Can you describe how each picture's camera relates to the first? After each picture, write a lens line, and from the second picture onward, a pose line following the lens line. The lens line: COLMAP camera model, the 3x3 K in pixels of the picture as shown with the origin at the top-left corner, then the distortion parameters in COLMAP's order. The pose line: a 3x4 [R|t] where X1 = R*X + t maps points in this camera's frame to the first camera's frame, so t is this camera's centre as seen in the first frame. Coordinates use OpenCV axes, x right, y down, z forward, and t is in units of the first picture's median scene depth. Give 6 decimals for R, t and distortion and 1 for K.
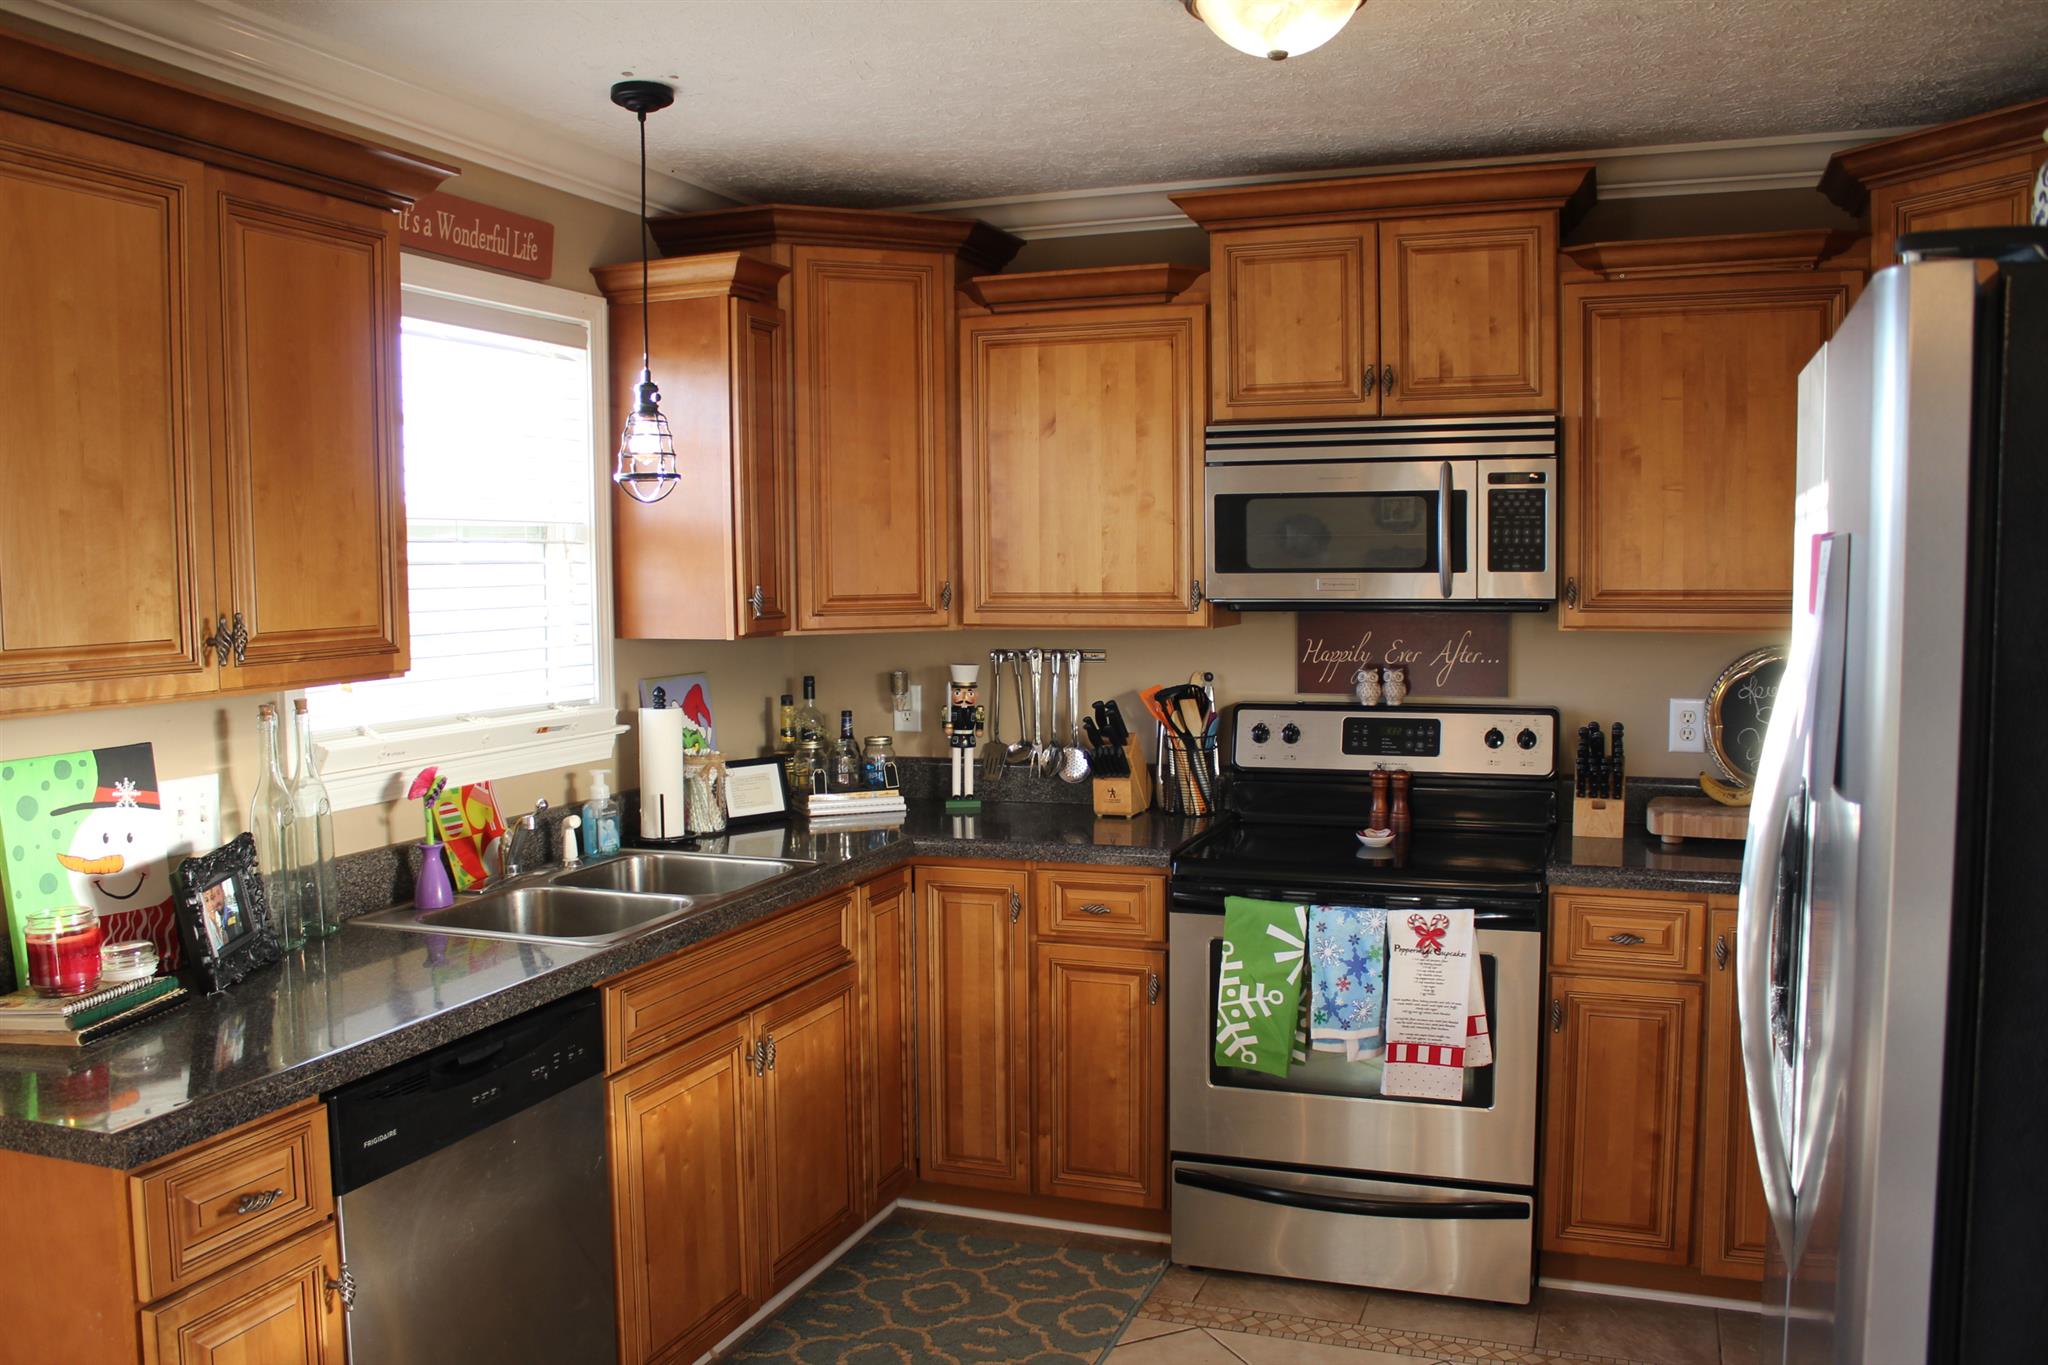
lens RADIAL K [[1718.0, 0, 1005.2], [0, 1718.0, 715.2], [0, 0, 1]] dist [-0.136034, 0.113313]
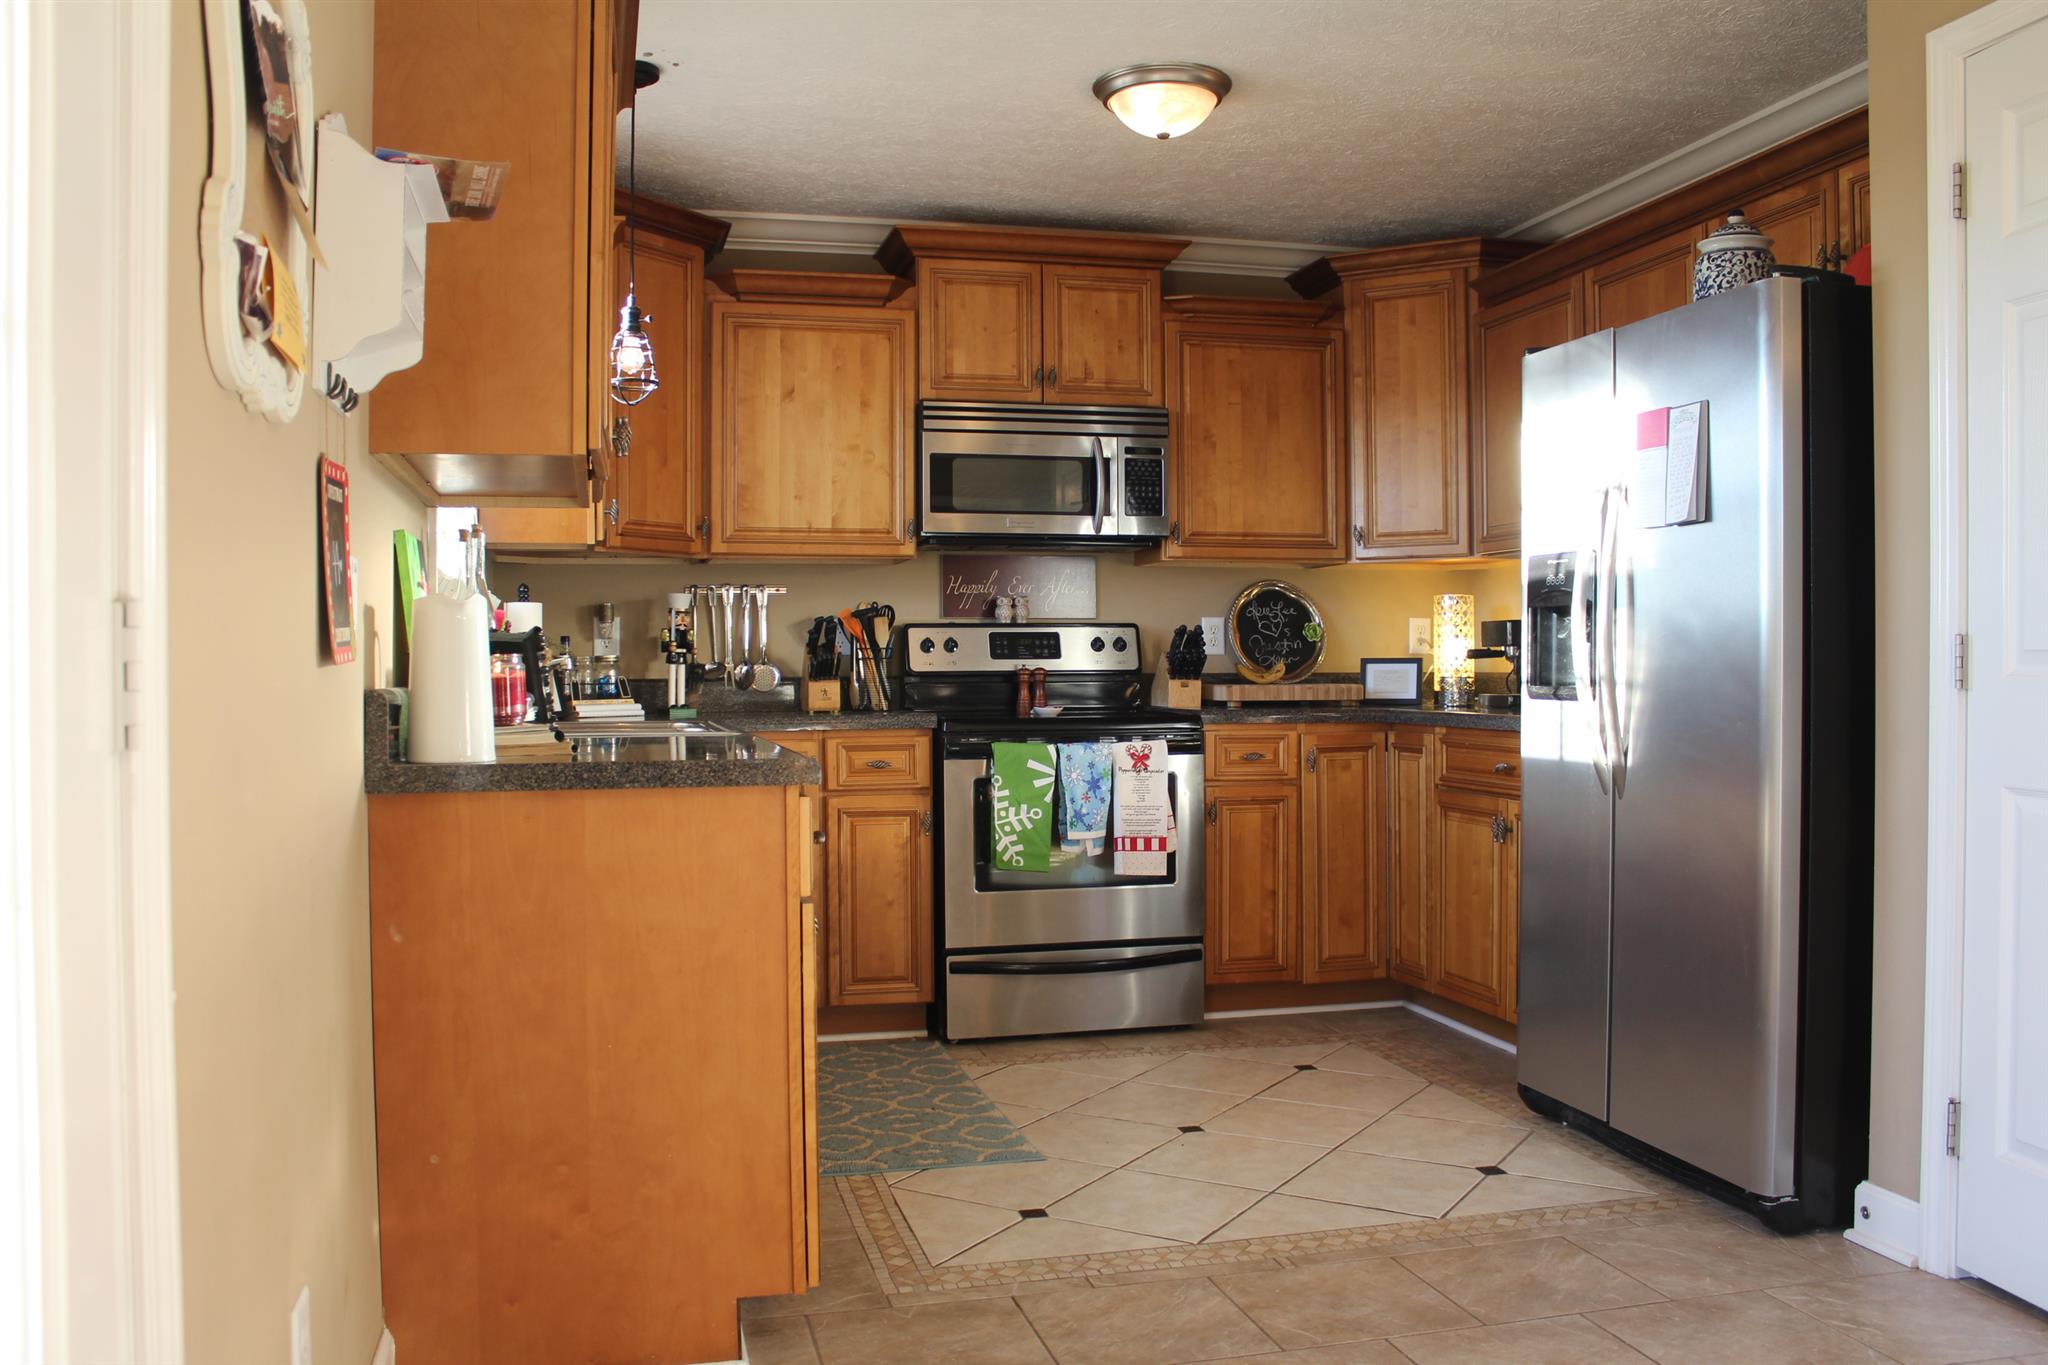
lens RADIAL K [[1718.0, 0, 1034.9], [0, 1718.0, 699.5], [0, 0, 1]] dist [-0.136034, 0.113313]
pose [[0.822531, -0.004611, 0.568701, -0.575858], [0.046648, 0.997145, -0.059384, 0.145714], [-0.566804, 0.075374, 0.820398, -0.115334]]
